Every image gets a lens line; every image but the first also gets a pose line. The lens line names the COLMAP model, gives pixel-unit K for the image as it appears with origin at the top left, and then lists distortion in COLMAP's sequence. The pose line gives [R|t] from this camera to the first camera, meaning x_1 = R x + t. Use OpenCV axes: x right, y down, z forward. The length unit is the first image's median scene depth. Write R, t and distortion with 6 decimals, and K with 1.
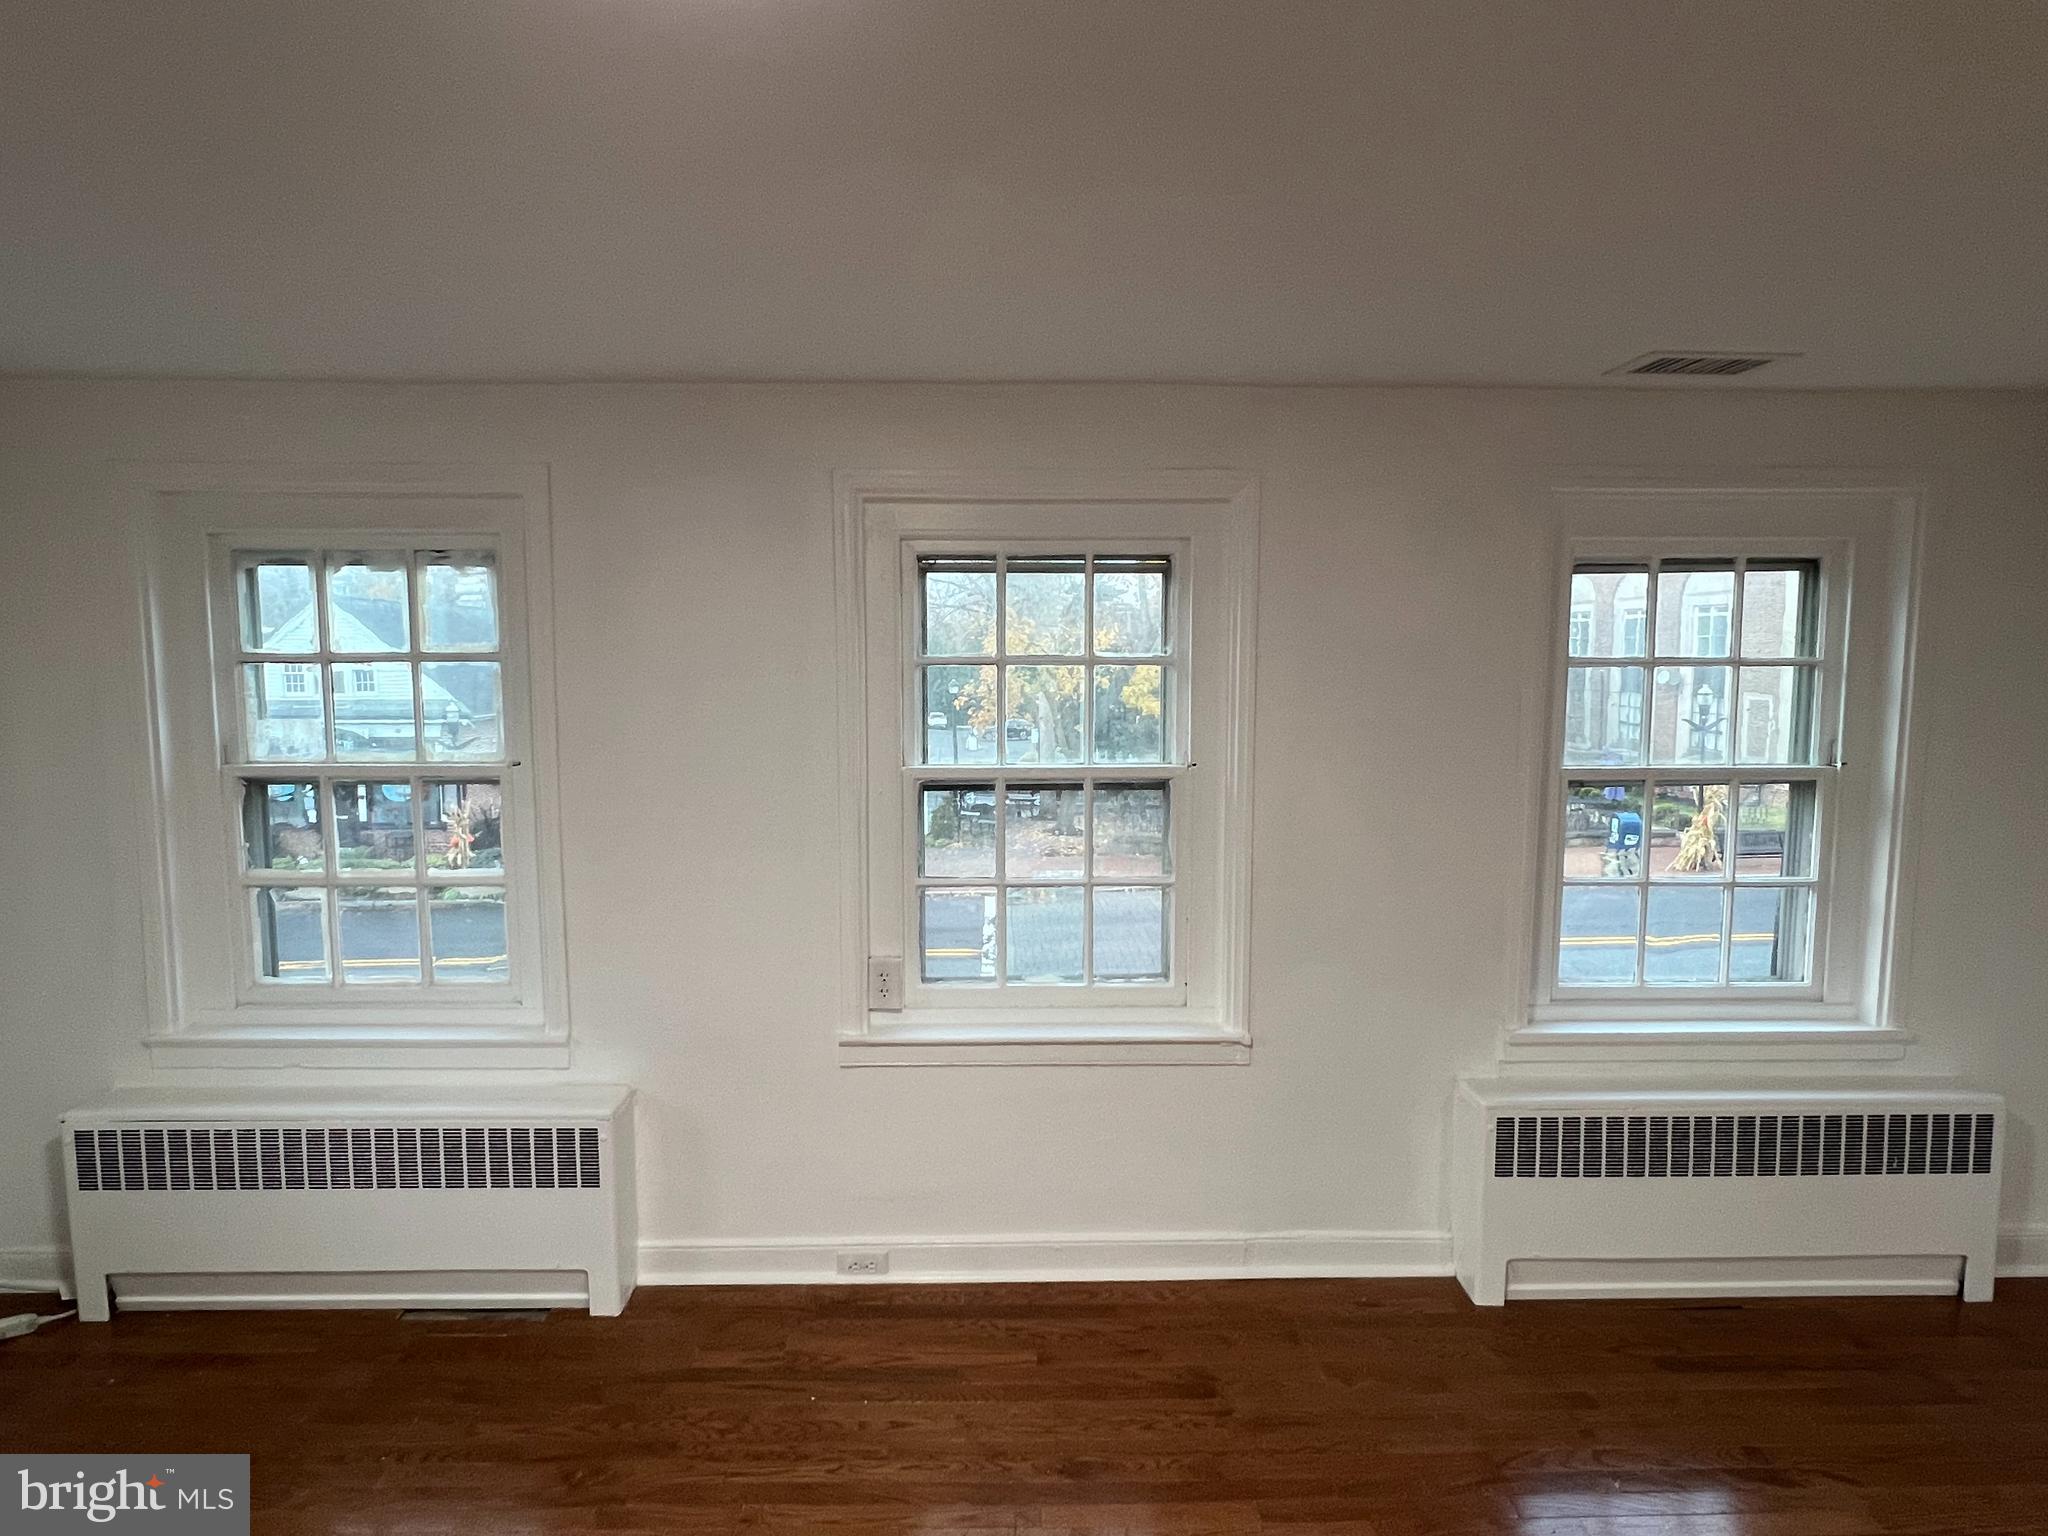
lens RADIAL K [[1204.1, 0, 1019.2], [0, 1204.1, 777.6], [0, 0, 1]] dist [-0.002375, -0.001990]
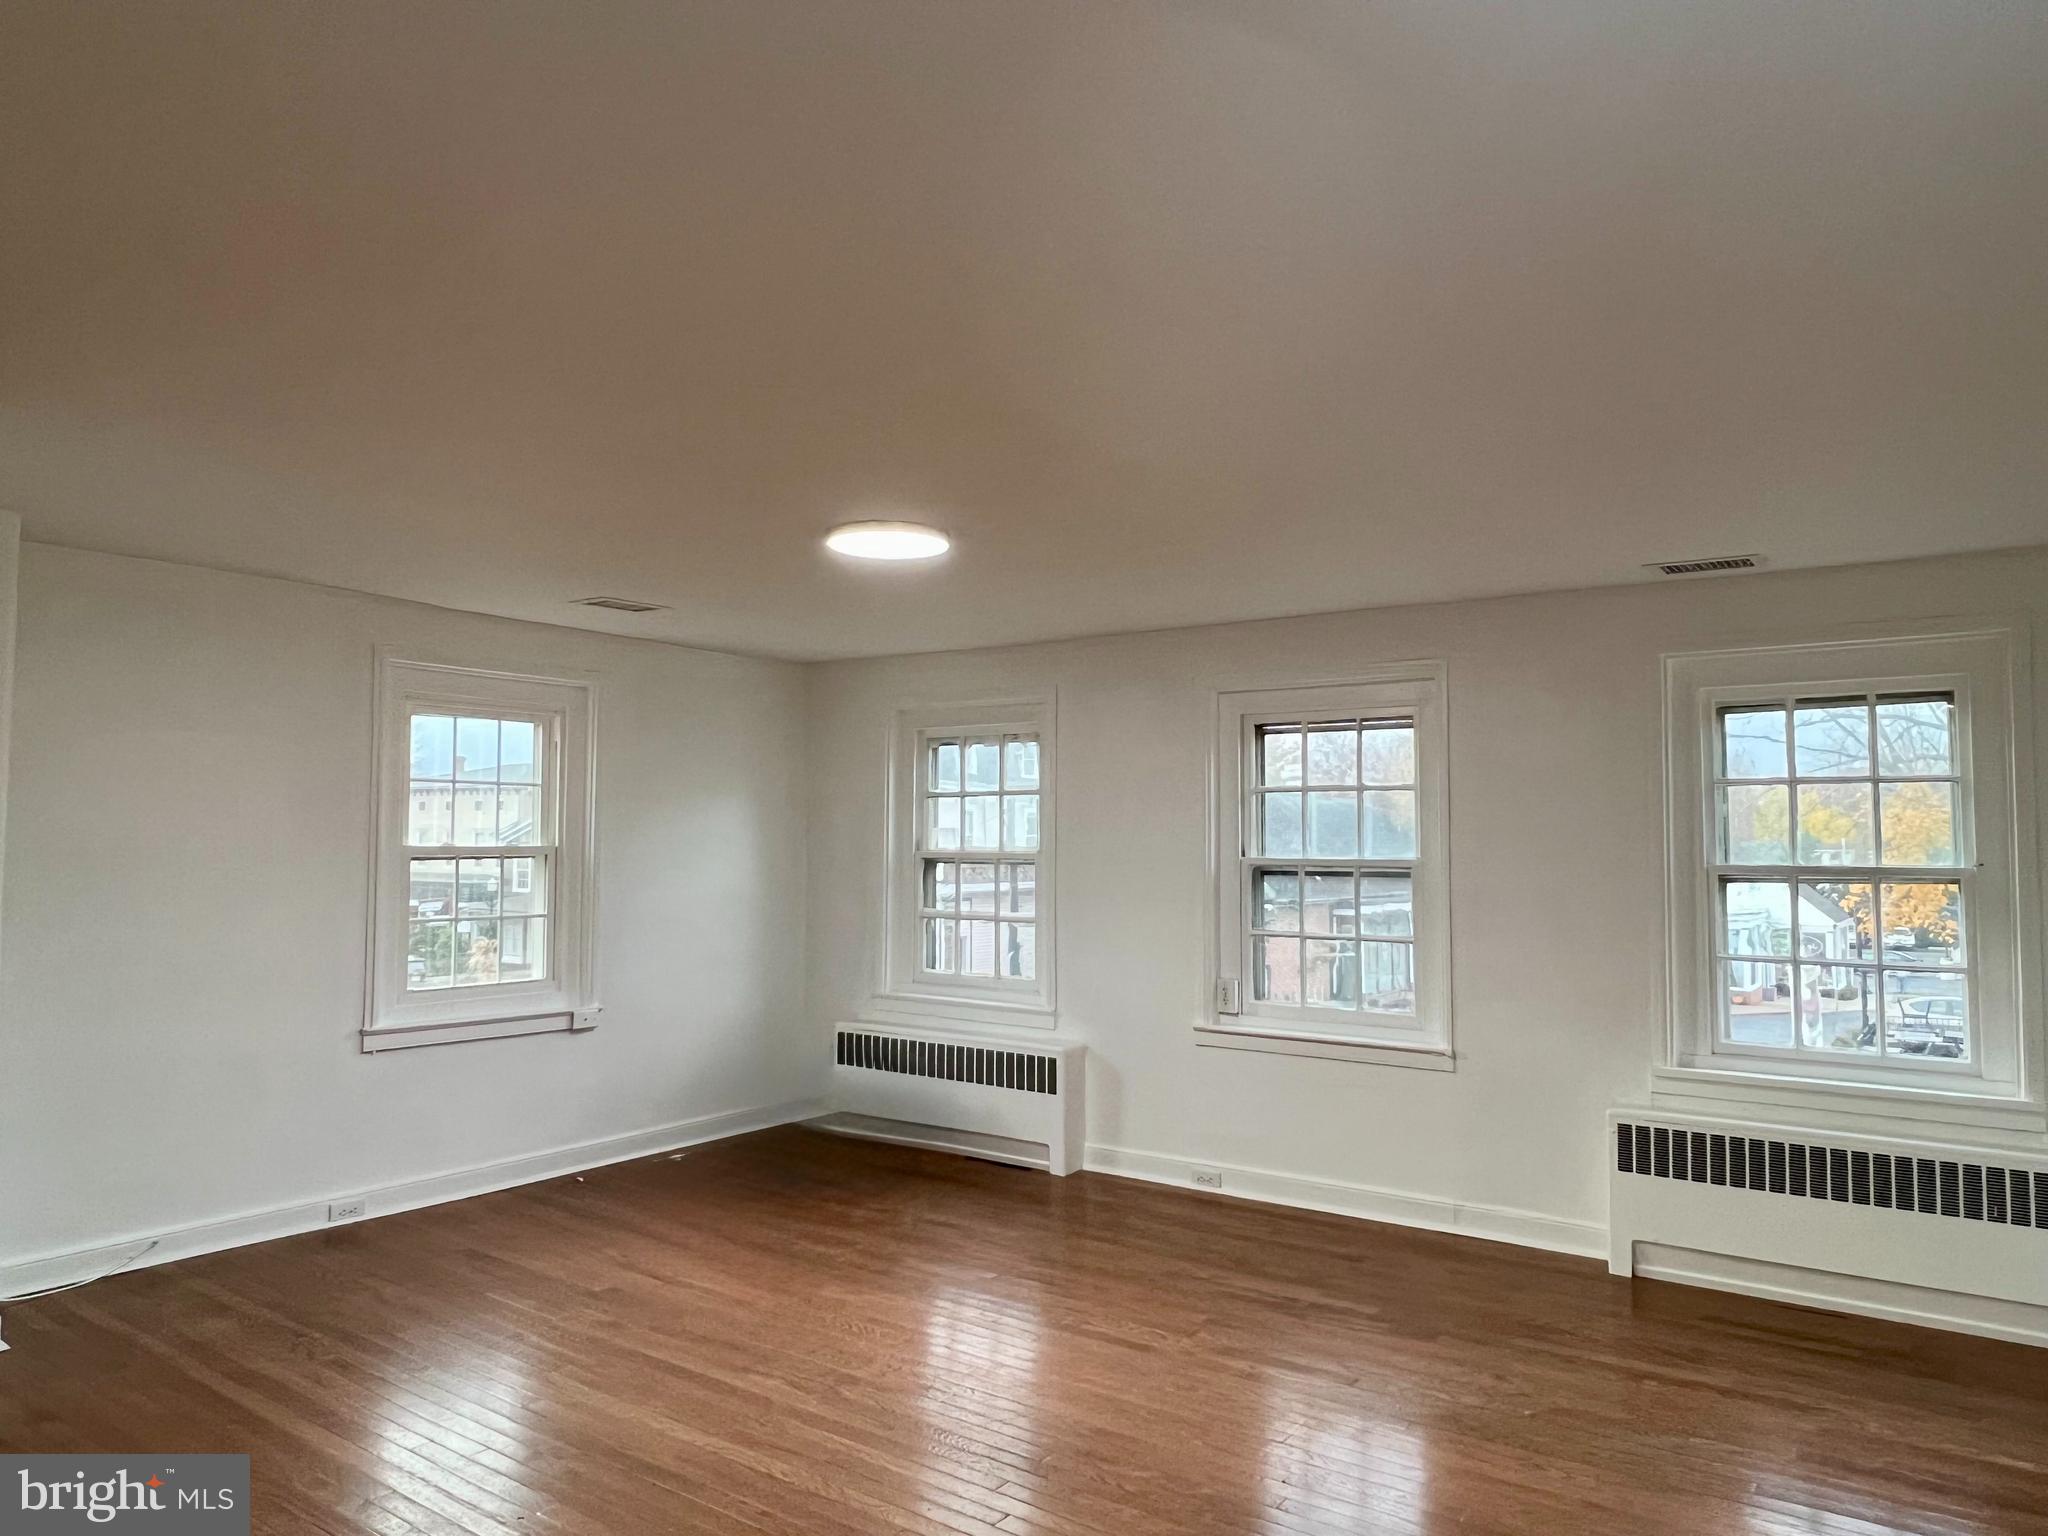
lens RADIAL K [[1366.9, 0, 1025.1], [0, 1366.9, 771.8], [0, 0, 1]] dist [-0.004343, -0.000792]
pose [[0.799821, -0.026346, -0.599660, 0.758470], [-0.066373, 0.989028, -0.131980, 0.137410], [0.596558, 0.145362, 0.789296, -0.603778]]
